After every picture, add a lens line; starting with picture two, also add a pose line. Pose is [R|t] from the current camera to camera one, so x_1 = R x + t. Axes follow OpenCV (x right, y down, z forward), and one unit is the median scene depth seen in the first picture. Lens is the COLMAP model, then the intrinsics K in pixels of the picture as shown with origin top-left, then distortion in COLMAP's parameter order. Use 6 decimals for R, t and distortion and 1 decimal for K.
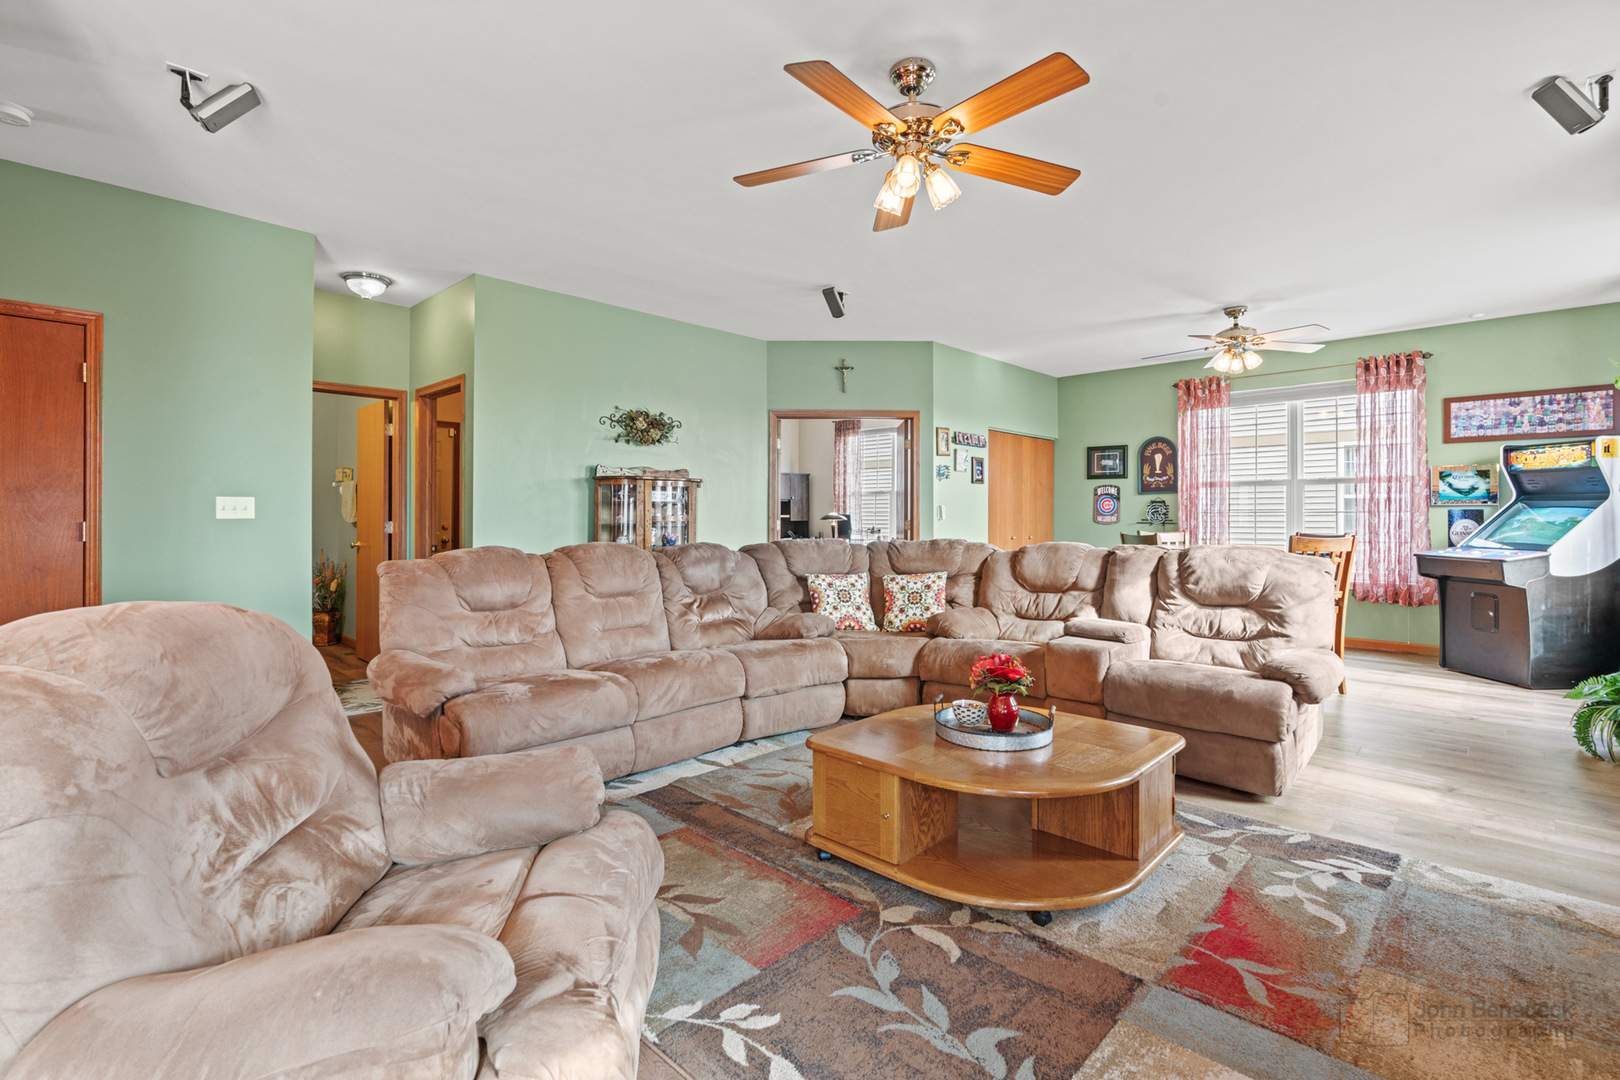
lens RADIAL K [[737.7, 0, 809.3], [0, 737.7, 517.8], [0, 0, 1]] dist [-0.002923, 0.000412]
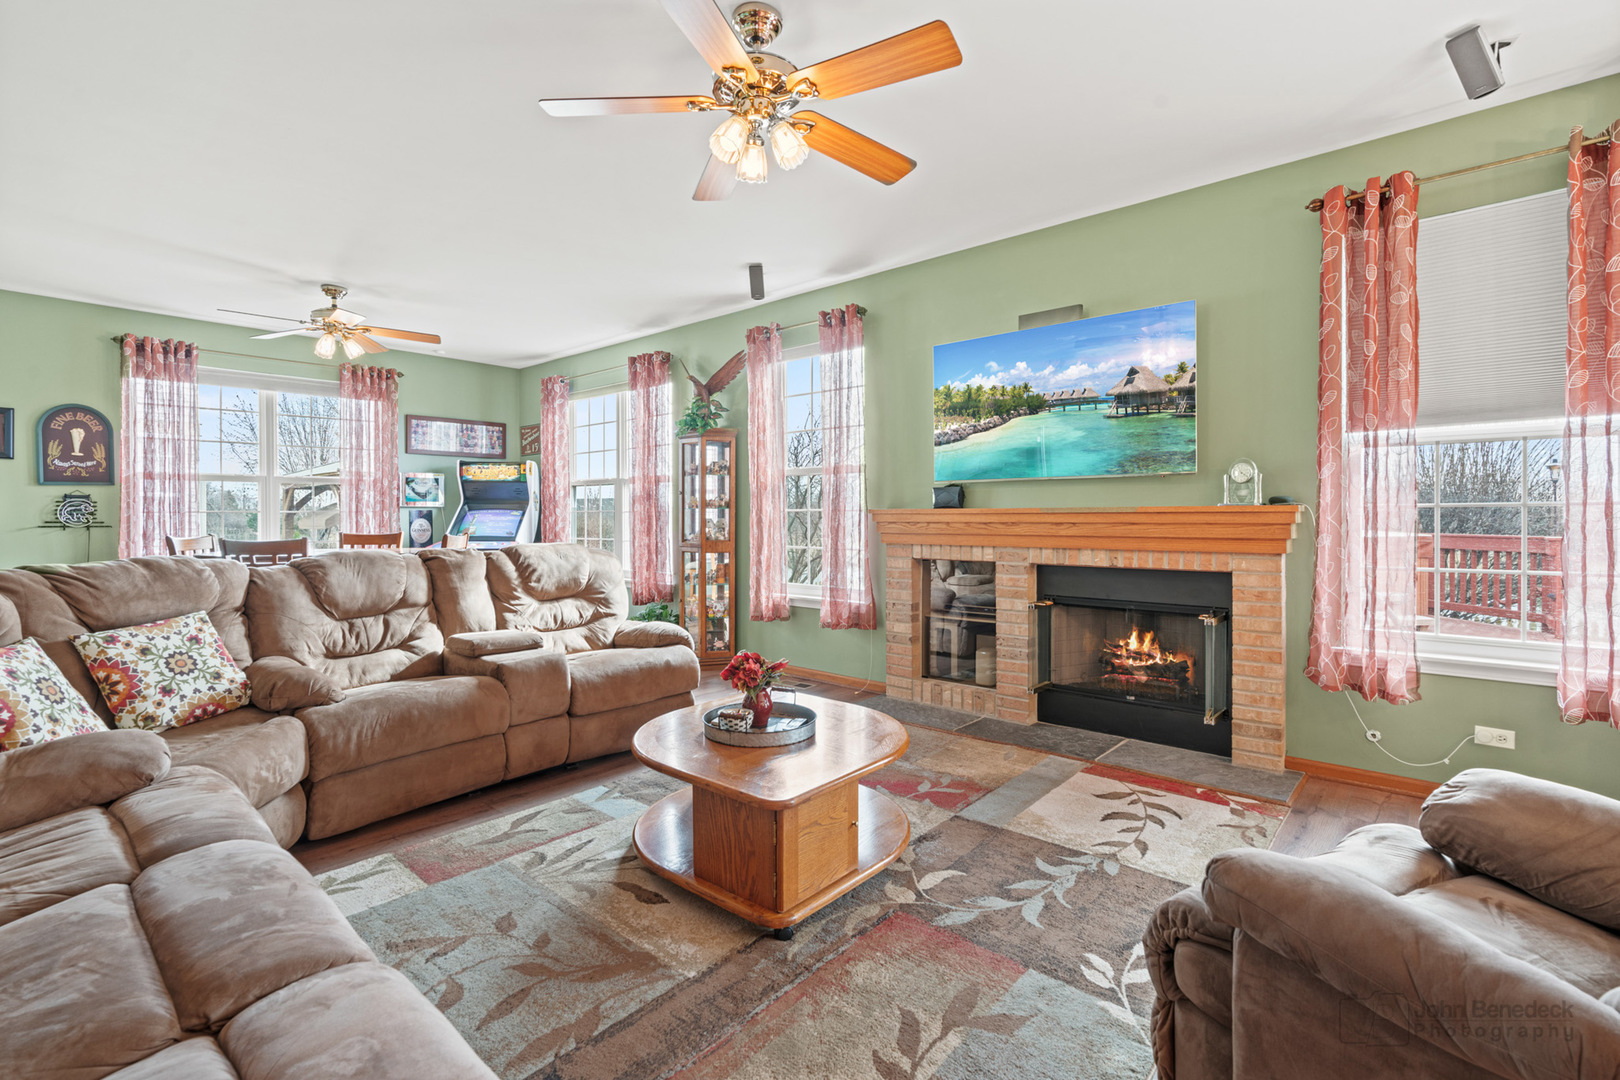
lens RADIAL K [[737.7, 0, 809.3], [0, 737.7, 517.8], [0, 0, 1]] dist [-0.002923, 0.000412]
pose [[-0.041502, -0.003831, 0.999131, -0.465629], [0.004376, 0.999982, 0.004016, -0.001628], [-0.999129, 0.004539, -0.041485, 0.592006]]
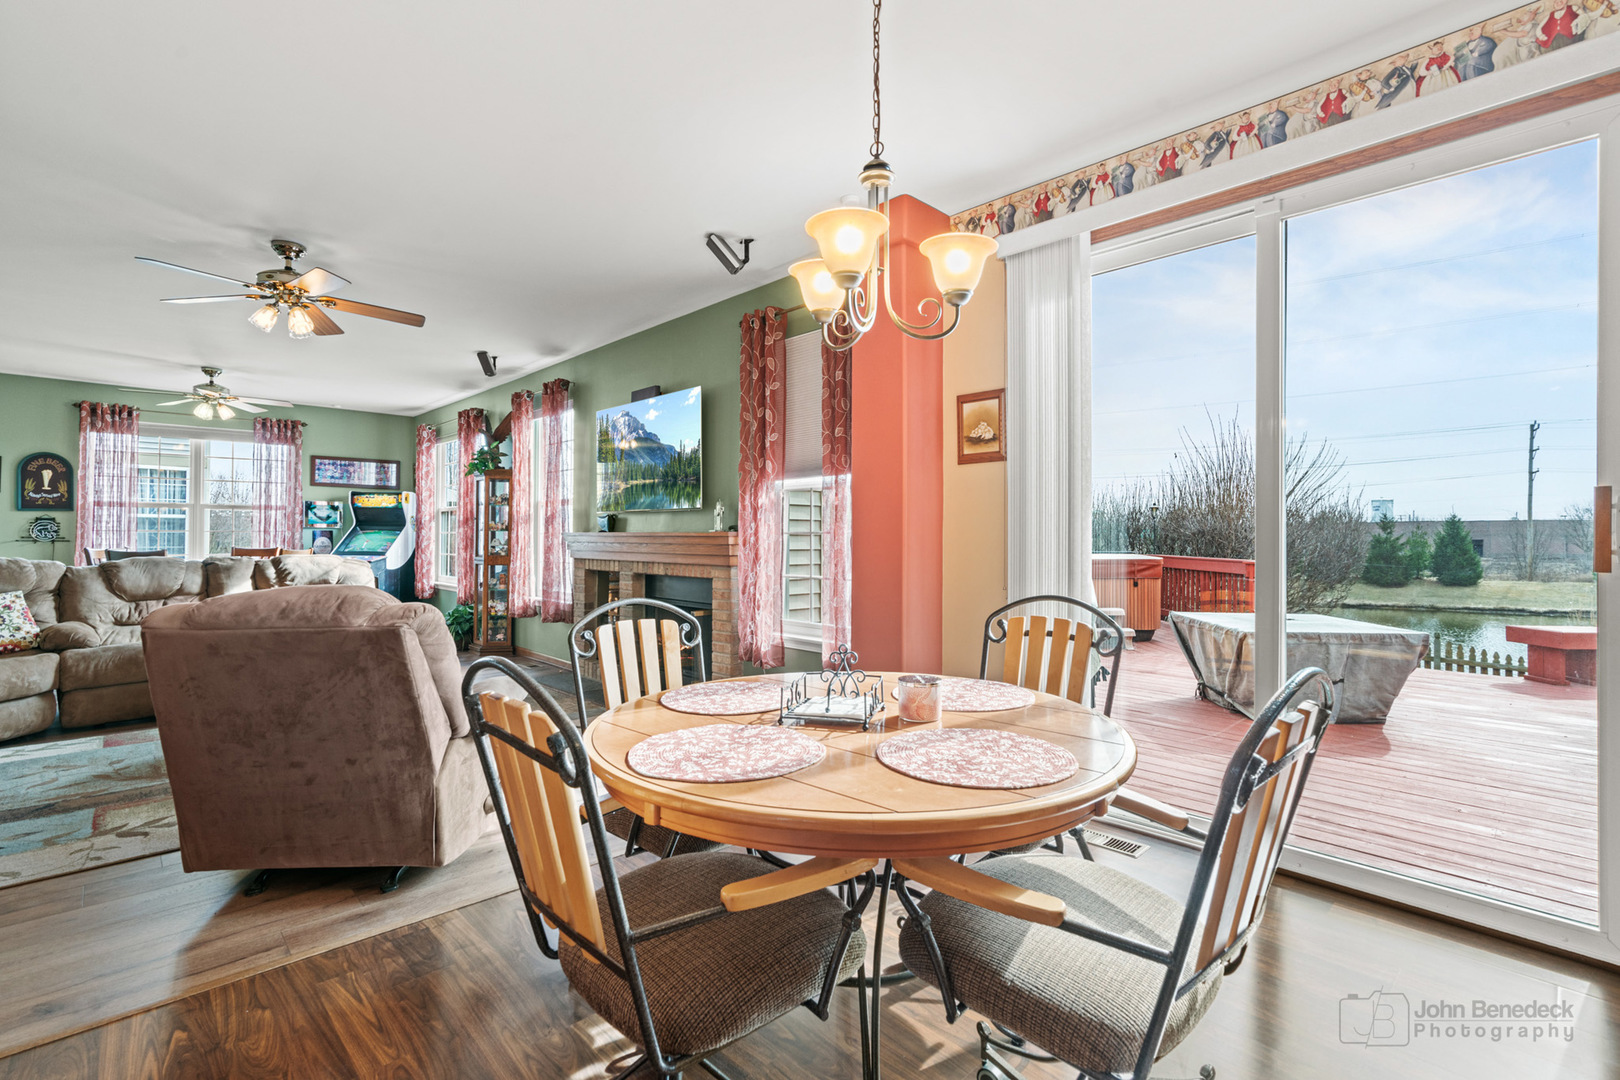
lens RADIAL K [[739.3, 0, 807.6], [0, 739.3, 525.8], [0, 0, 1]] dist [-0.001836, 0.001087]
pose [[0.047453, 0.015234, 0.998757, -0.818168], [-0.003650, 0.999880, -0.015077, -0.002504], [-0.998867, -0.002930, 0.047503, -0.097001]]
